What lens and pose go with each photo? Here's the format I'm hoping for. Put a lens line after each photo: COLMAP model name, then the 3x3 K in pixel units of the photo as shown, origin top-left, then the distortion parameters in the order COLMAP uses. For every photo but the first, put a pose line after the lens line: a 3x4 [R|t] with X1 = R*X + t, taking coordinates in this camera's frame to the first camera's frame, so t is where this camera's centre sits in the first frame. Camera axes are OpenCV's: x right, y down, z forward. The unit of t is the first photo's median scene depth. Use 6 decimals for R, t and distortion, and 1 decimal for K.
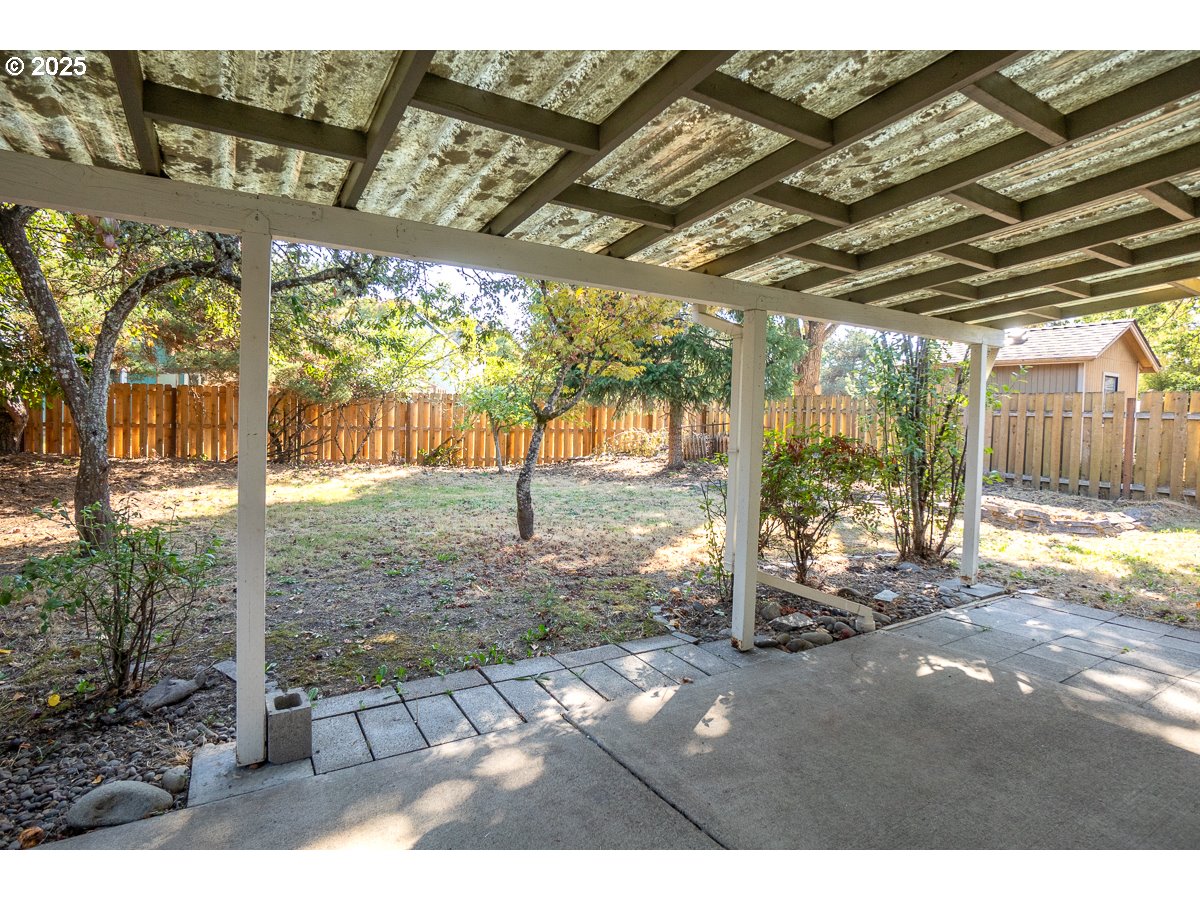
lens RADIAL K [[596.1, 0, 600.0], [0, 596.1, 450.0], [0, 0, 1]] dist [-0.002382, -0.000380]
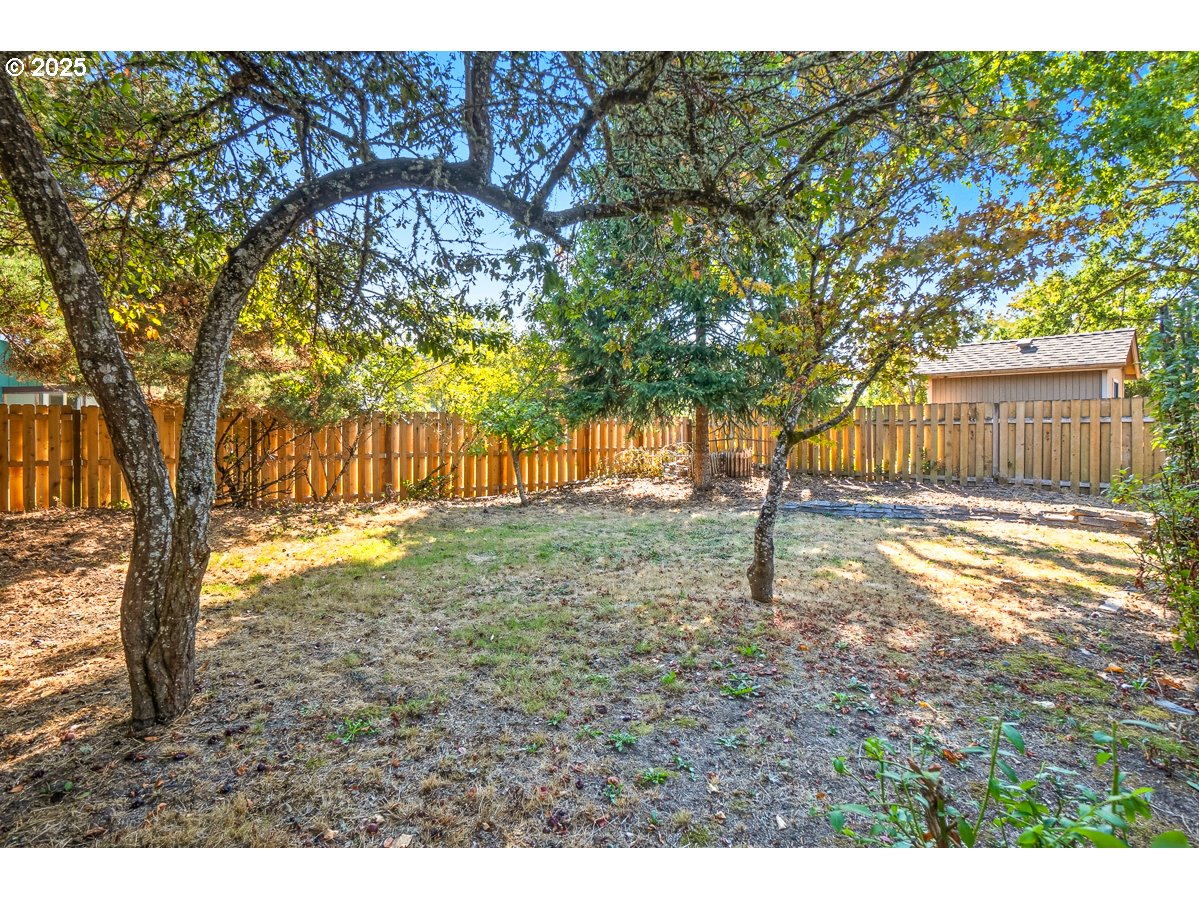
lens RADIAL K [[595.6, 0, 599.5], [0, 595.6, 449.5], [0, 0, 1]] dist [-0.002382, -0.000380]
pose [[0.979713, -0.031309, 0.197943, -0.252389], [0.037204, 0.998966, -0.026132, -0.014974], [-0.196920, 0.032967, 0.979865, 0.181205]]
